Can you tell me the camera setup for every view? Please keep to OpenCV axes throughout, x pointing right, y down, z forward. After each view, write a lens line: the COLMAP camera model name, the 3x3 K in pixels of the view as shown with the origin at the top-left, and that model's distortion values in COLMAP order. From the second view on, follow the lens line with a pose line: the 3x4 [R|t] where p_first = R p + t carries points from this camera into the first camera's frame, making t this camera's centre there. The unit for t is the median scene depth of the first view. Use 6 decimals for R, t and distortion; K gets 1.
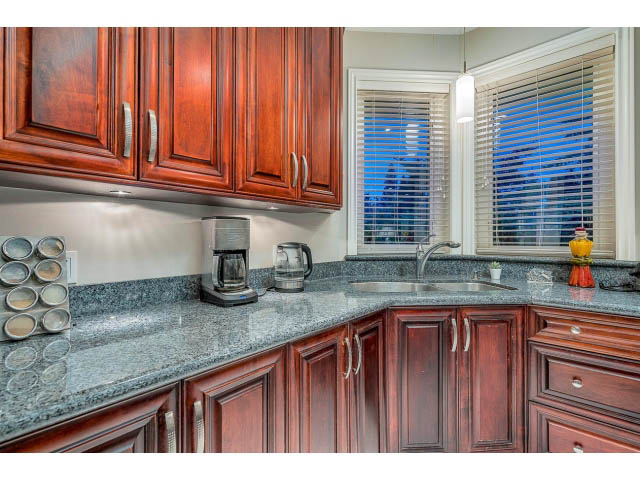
lens RADIAL K [[293.4, 0, 317.6], [0, 293.4, 239.4], [0, 0, 1]] dist [-0.000441, -0.000015]
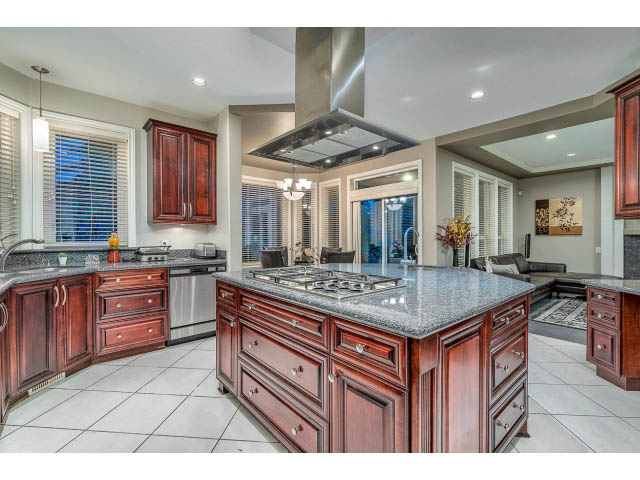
lens RADIAL K [[293.4, 0, 317.6], [0, 293.4, 239.4], [0, 0, 1]] dist [-0.000441, -0.000015]
pose [[0.143314, -0.016622, 0.989538, -0.846700], [0.002993, 0.999862, 0.016362, -0.013042], [-0.989673, 0.000616, 0.143344, -0.615247]]
